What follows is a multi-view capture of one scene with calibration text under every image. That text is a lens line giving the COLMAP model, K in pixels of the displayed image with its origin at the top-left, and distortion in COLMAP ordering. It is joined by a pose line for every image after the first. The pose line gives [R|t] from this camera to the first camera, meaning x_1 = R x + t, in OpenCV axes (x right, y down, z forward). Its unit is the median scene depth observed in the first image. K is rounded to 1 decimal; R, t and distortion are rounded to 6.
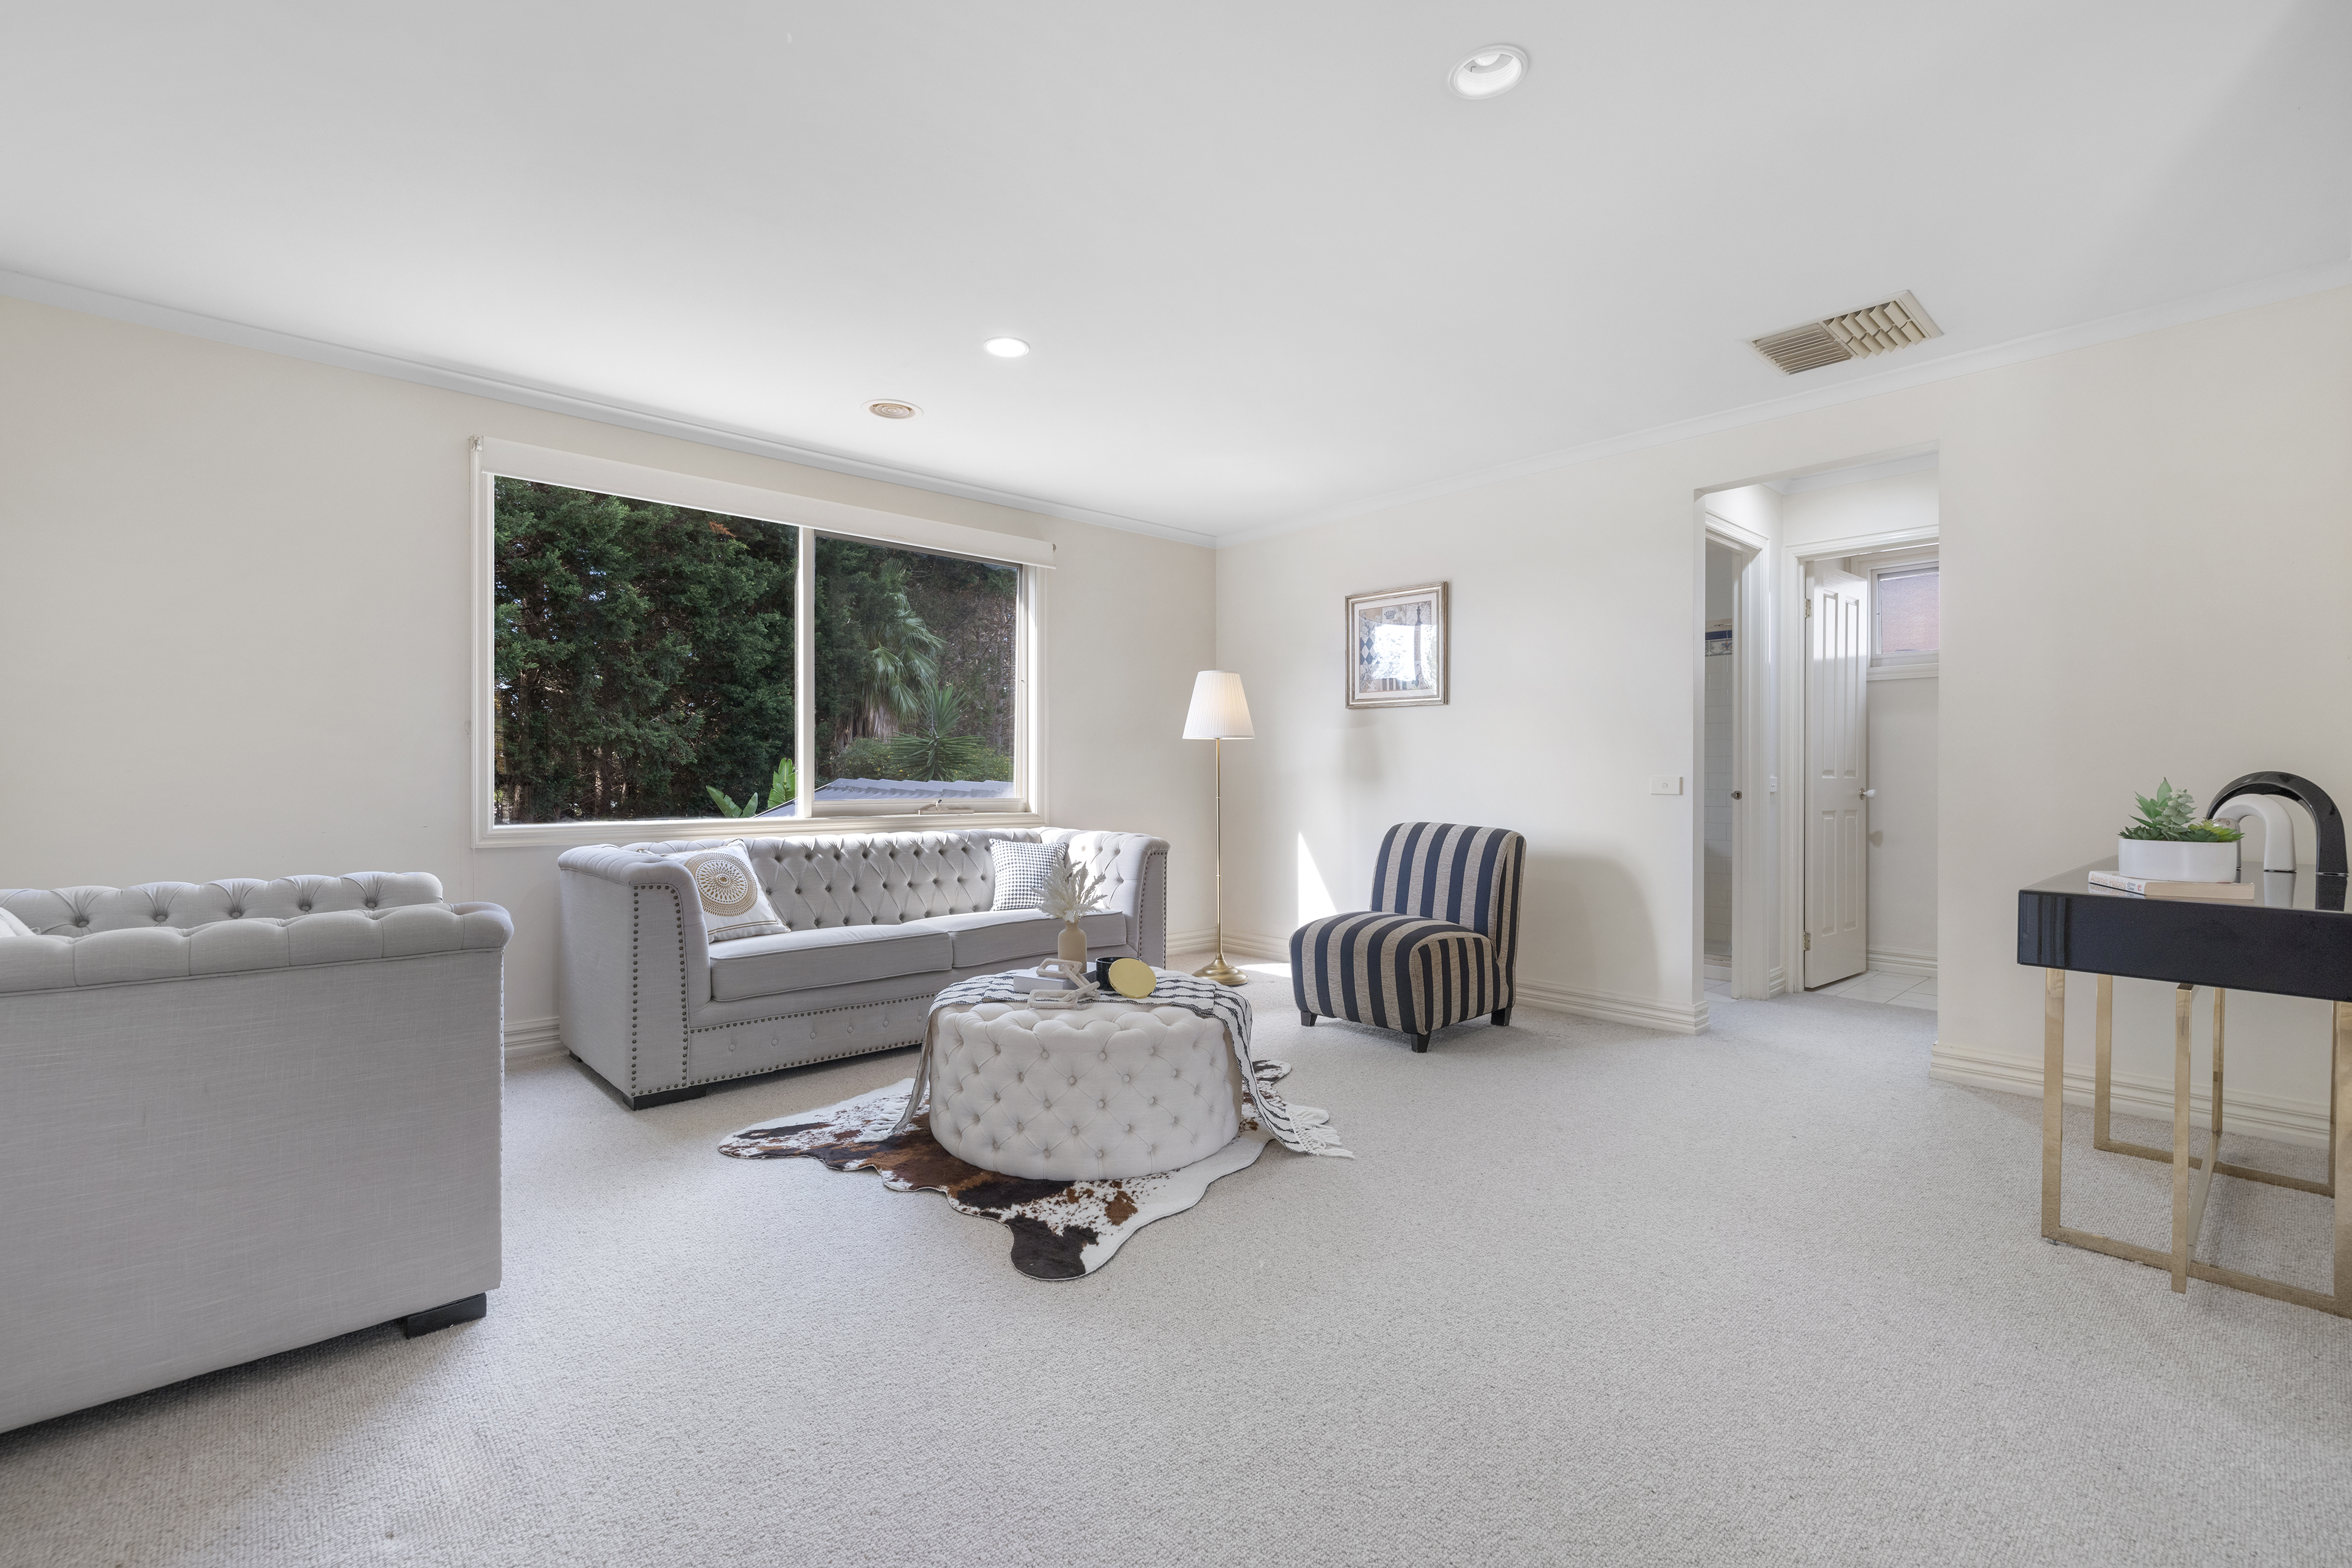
lens RADIAL K [[1035.3, 0, 1162.1], [0, 1035.3, 780.4], [0, 0, 1]] dist [0.001328, -0.000442]
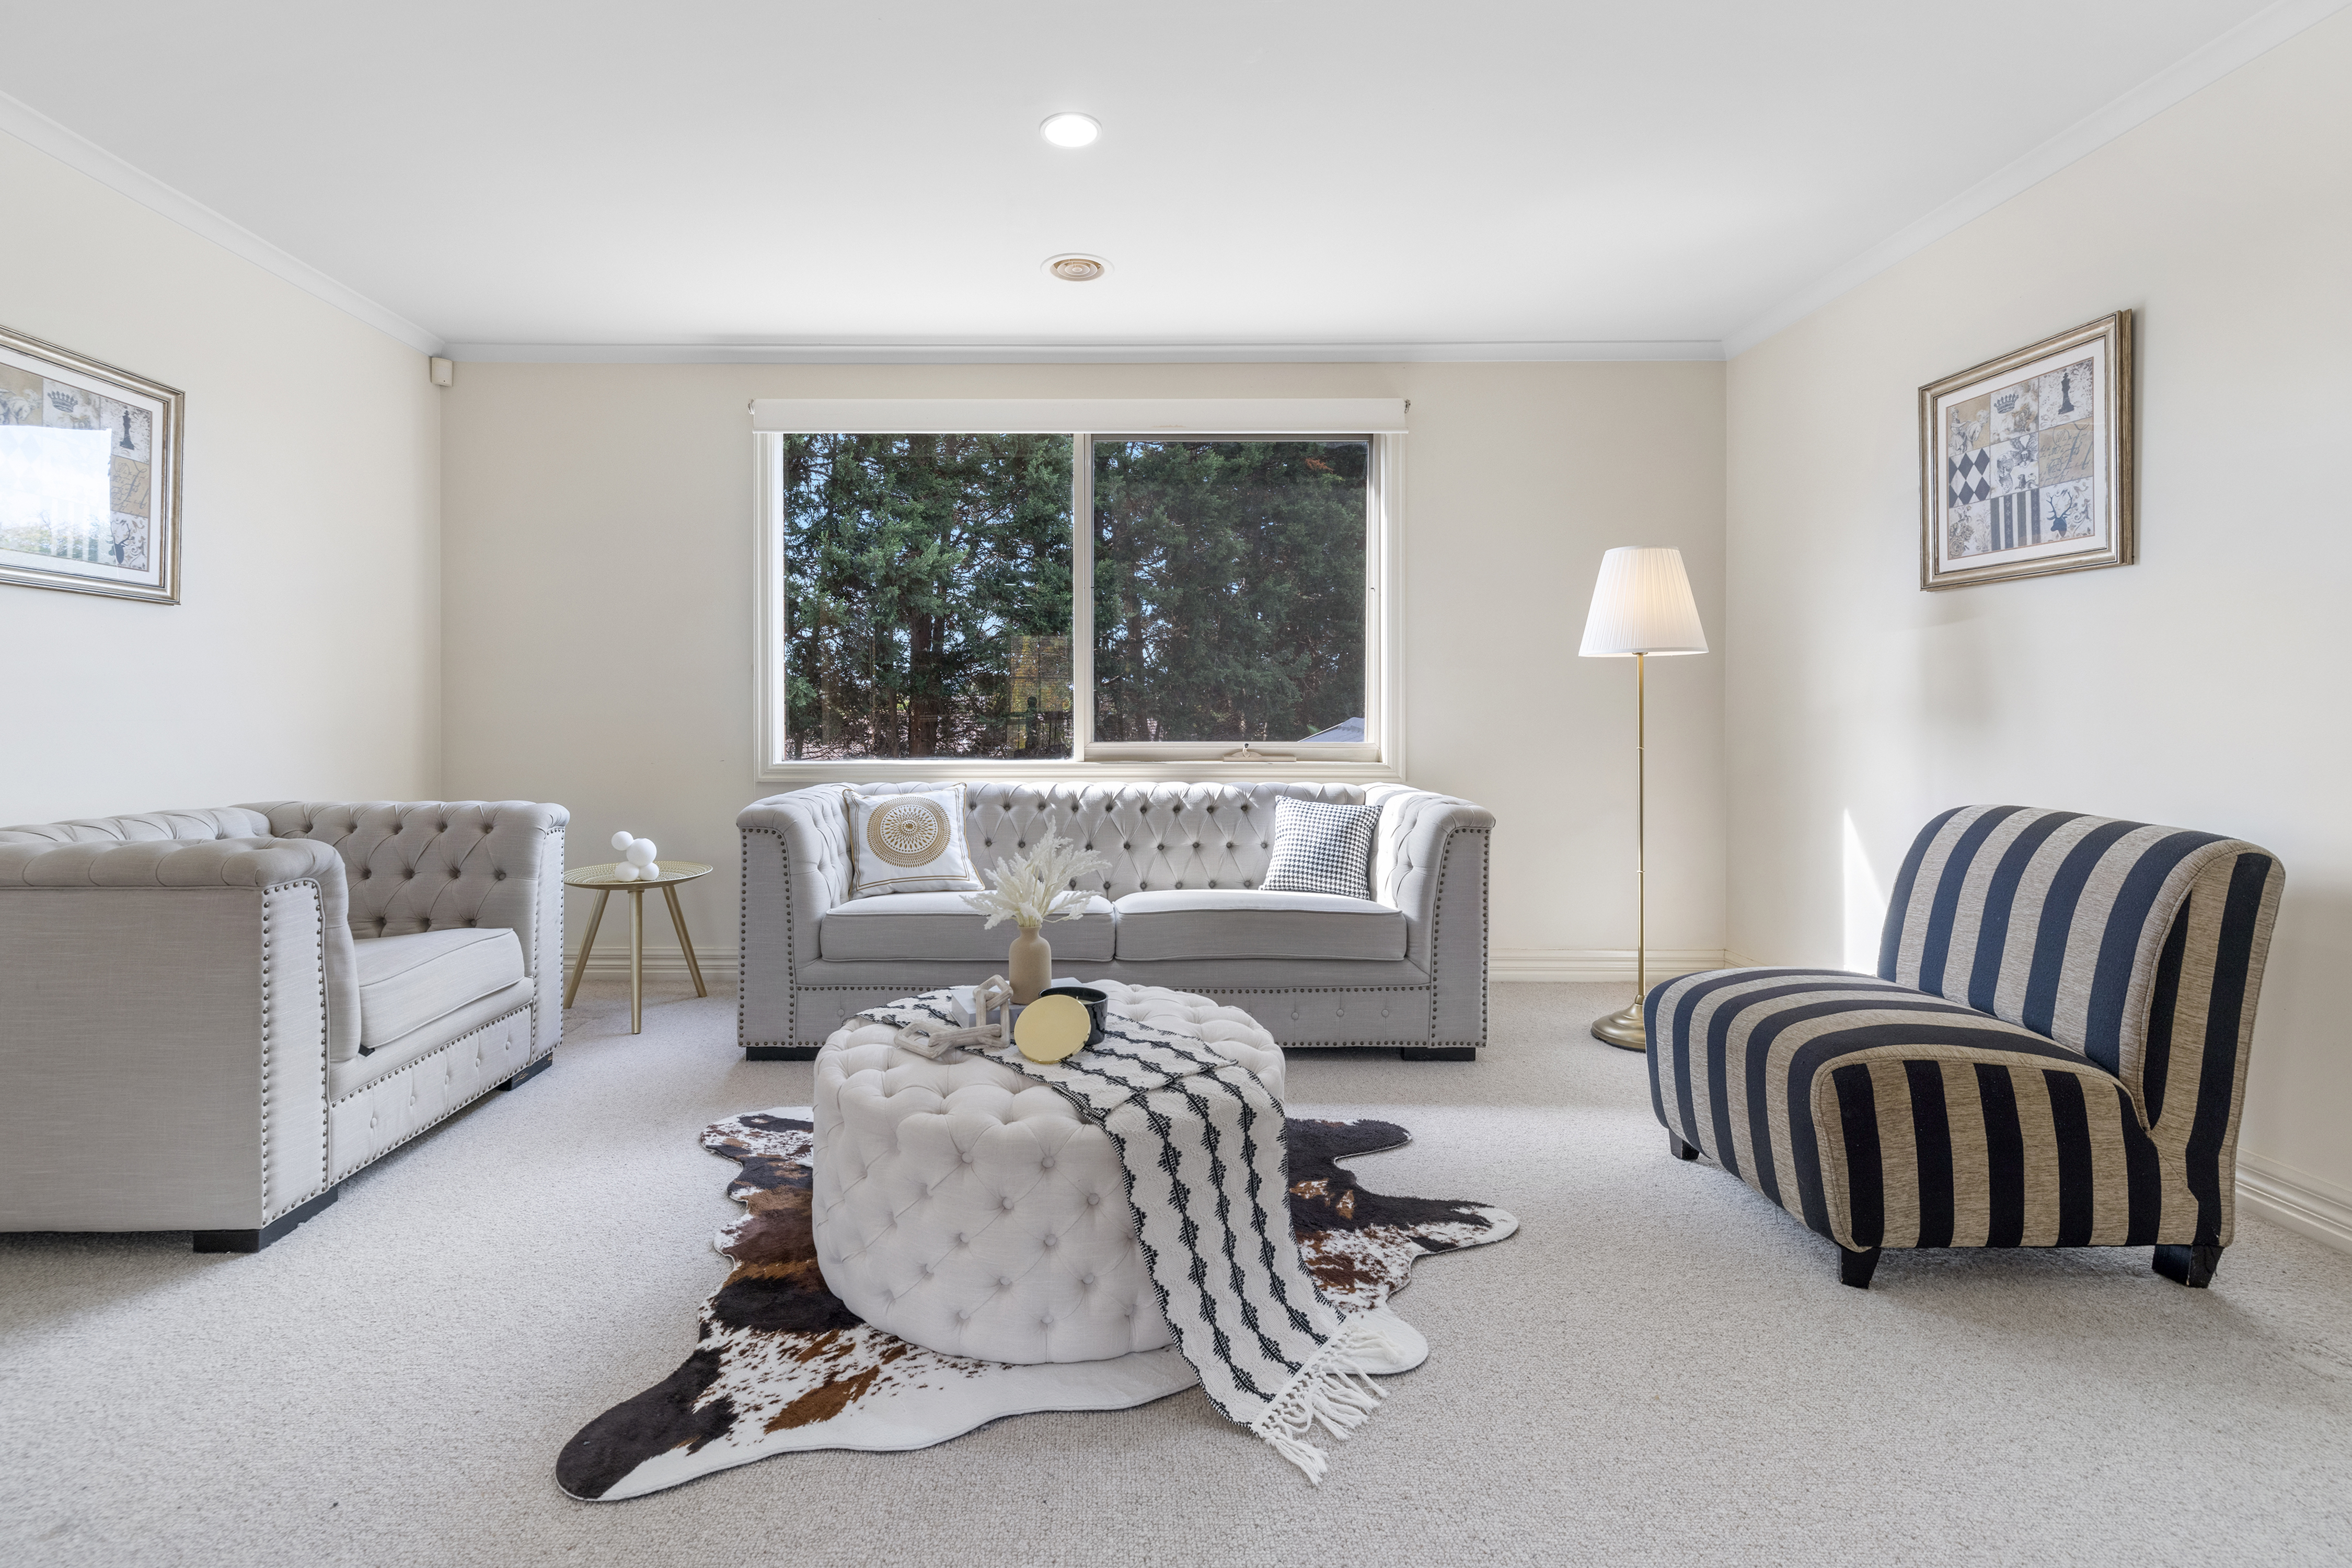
lens RADIAL K [[1035.3, 0, 1235.2], [0, 1035.3, 719.1], [0, 0, 1]] dist [0.001328, -0.000442]
pose [[0.738544, 0.001985, -0.674202, 0.351662], [-0.002434, 0.999997, 0.000278, -0.000798], [0.674201, 0.001436, 0.738547, 0.436366]]
